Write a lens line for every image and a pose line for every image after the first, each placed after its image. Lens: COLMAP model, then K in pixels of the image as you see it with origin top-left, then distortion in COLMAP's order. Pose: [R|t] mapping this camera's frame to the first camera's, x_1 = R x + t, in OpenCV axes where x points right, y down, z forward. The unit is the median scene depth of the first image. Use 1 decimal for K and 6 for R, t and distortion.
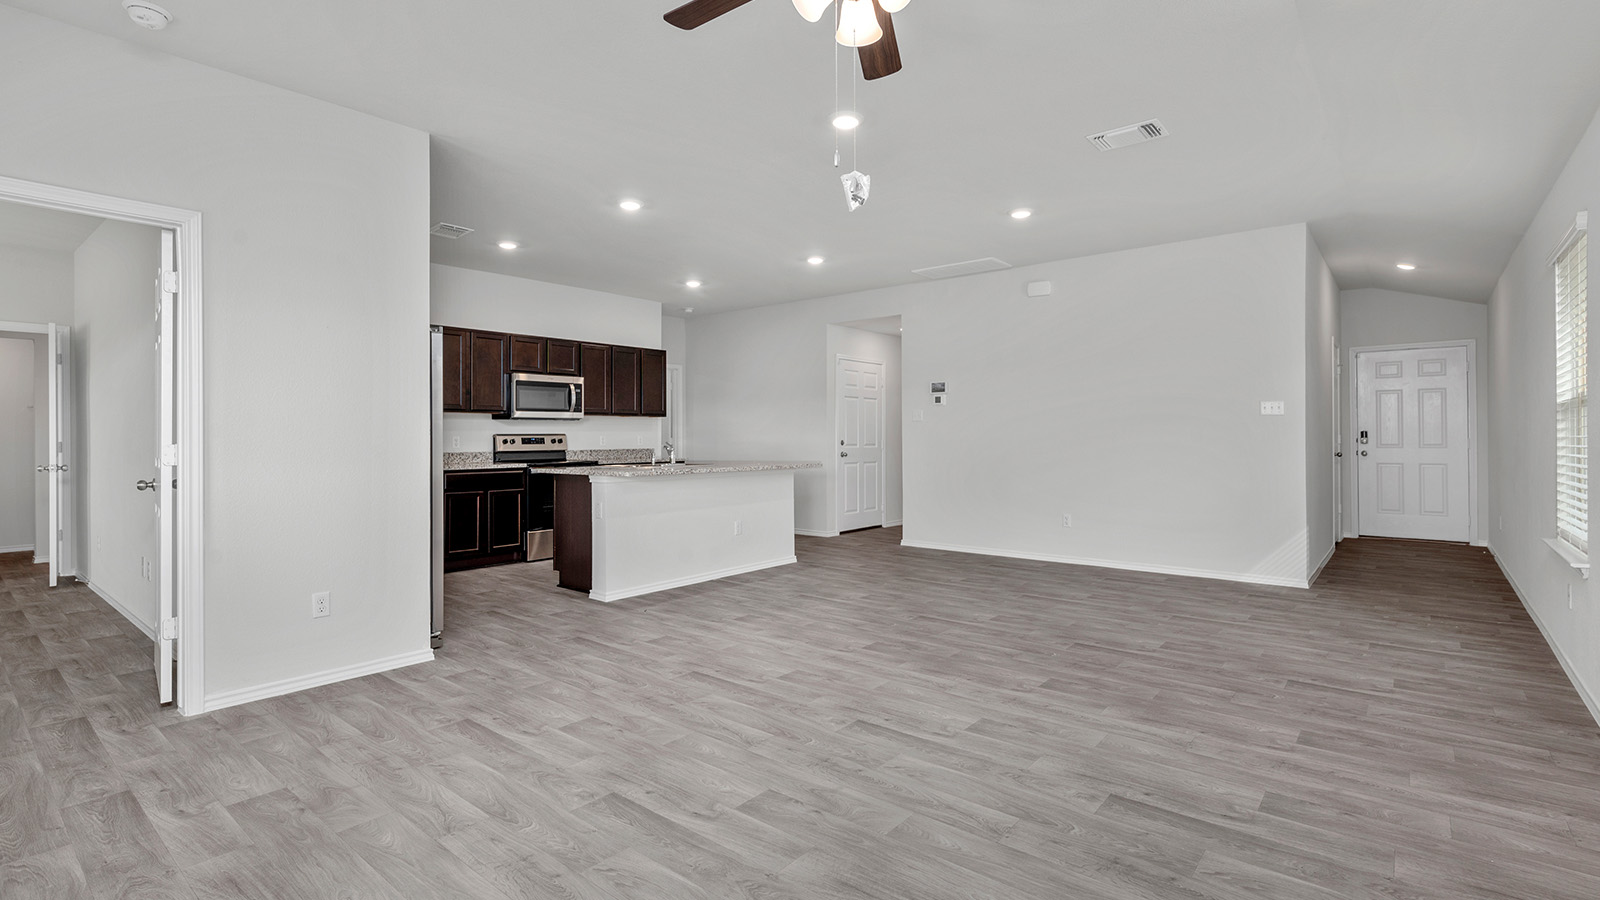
lens RADIAL K [[730.5, 0, 807.3], [0, 730.5, 437.2], [0, 0, 1]] dist [0.001156, 0.001653]
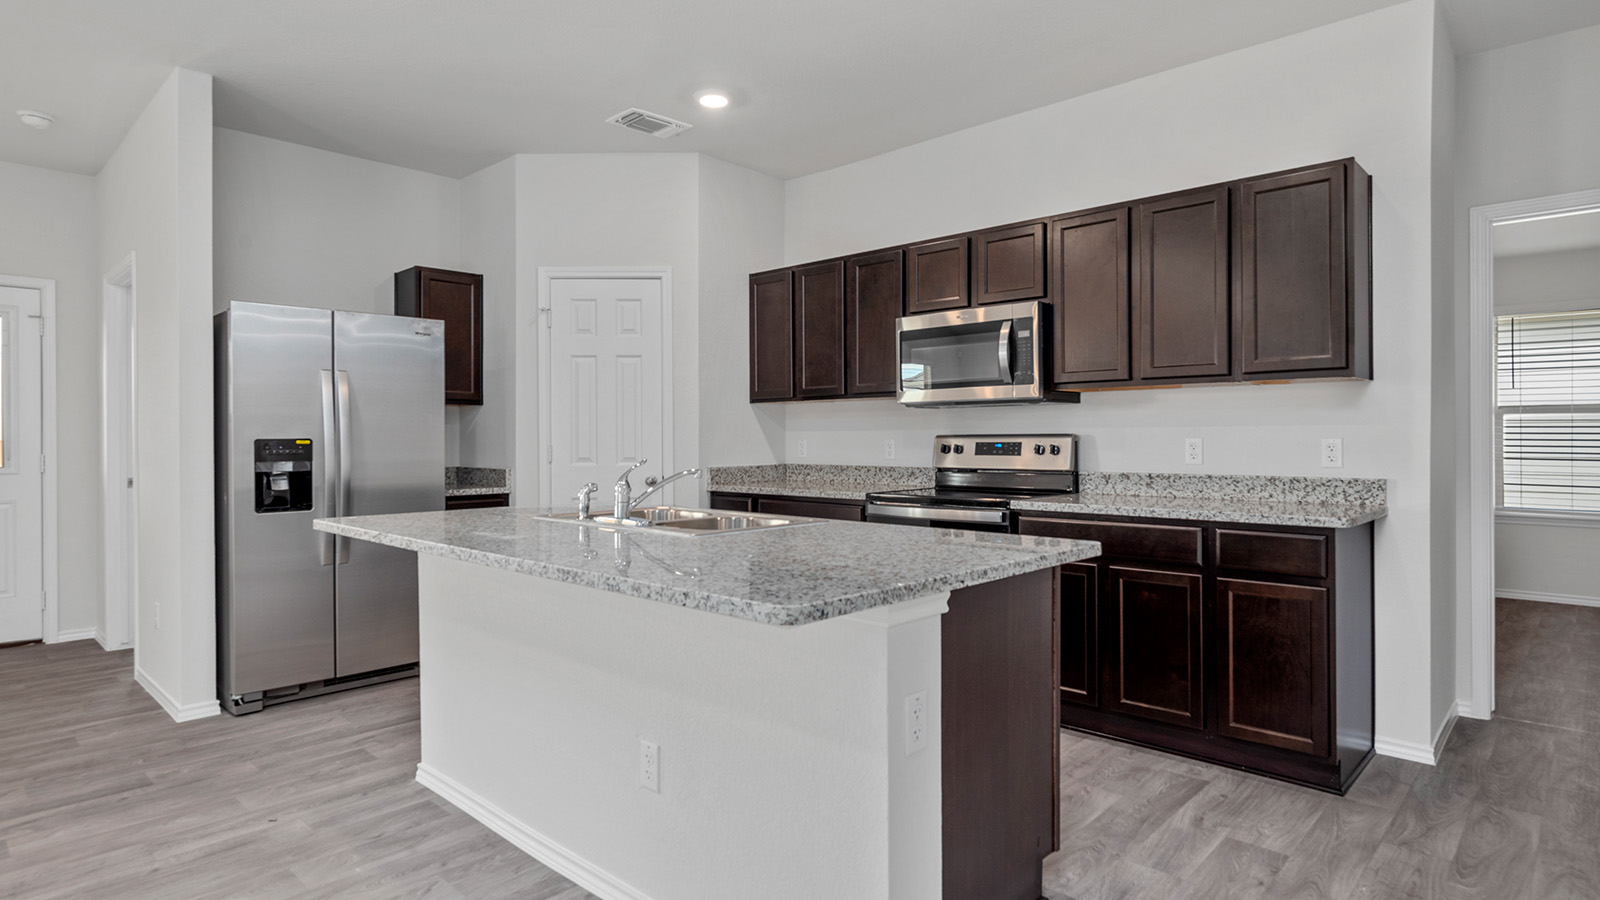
lens RADIAL K [[829.5, 0, 822.8], [0, 829.5, 450.0], [0, 0, 1]] dist [0.003527, 0.000117]
pose [[-0.057209, 0.020360, -0.998155, 0.185681], [0.004508, 0.999787, 0.020135, -0.005681], [0.998352, -0.003348, -0.057288, 0.924424]]
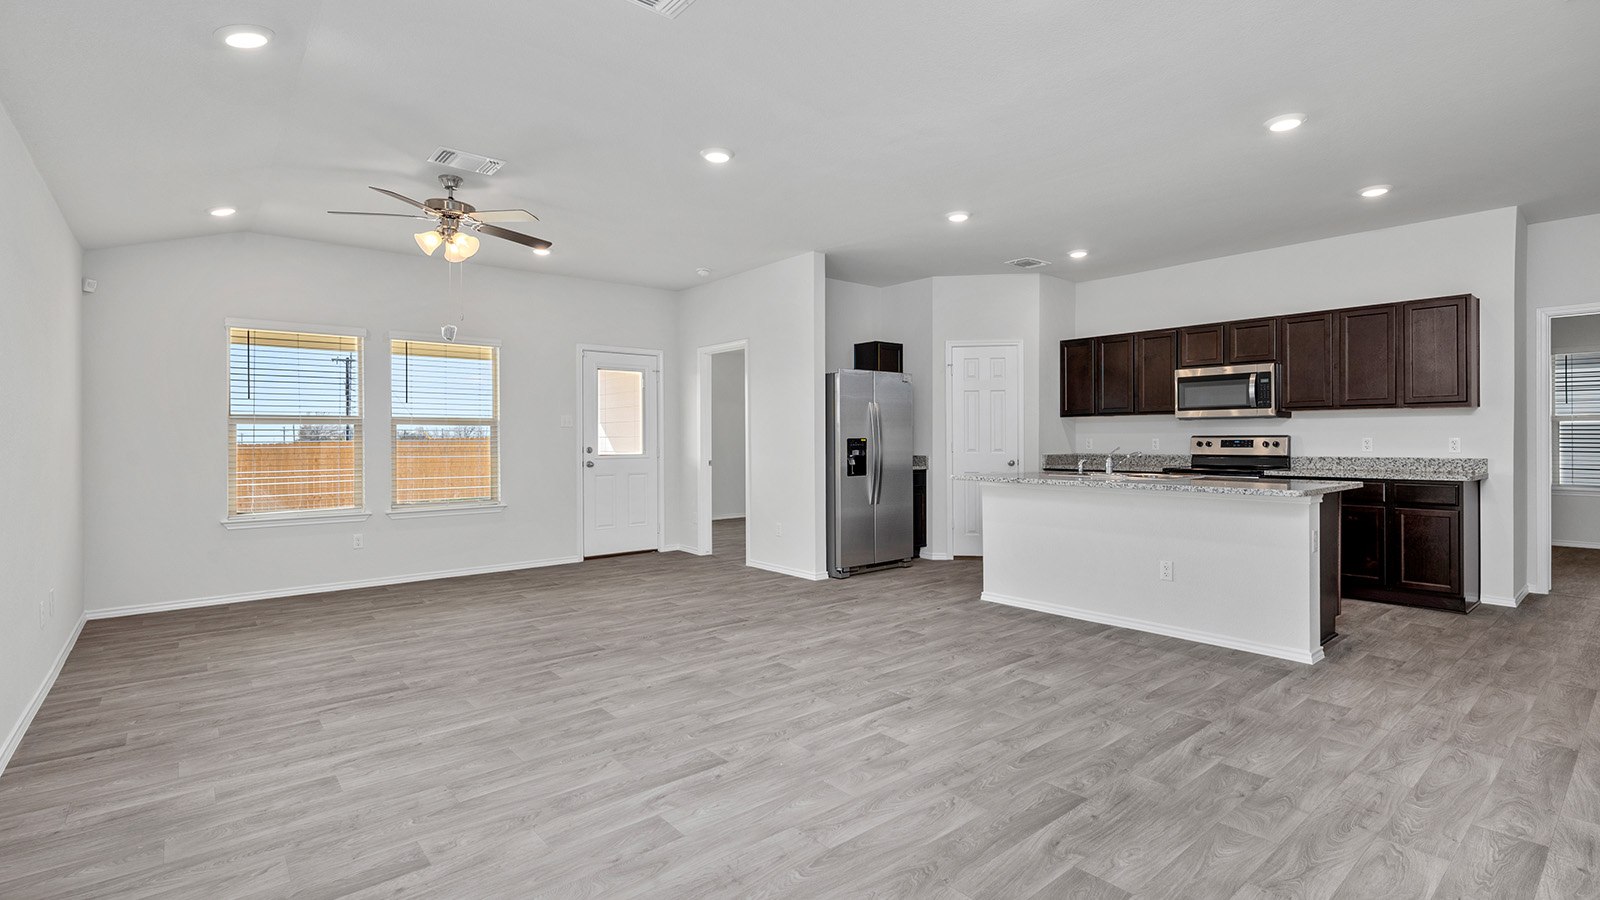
lens RADIAL K [[730.5, 0, 810.6], [0, 730.5, 449.4], [0, 0, 1]] dist [0.001156, 0.001653]
pose [[-0.168975, 0.018309, -0.985450, 0.556482], [0.005445, 0.999830, 0.017642, -0.006070], [0.985605, -0.002385, -0.169046, 0.660387]]
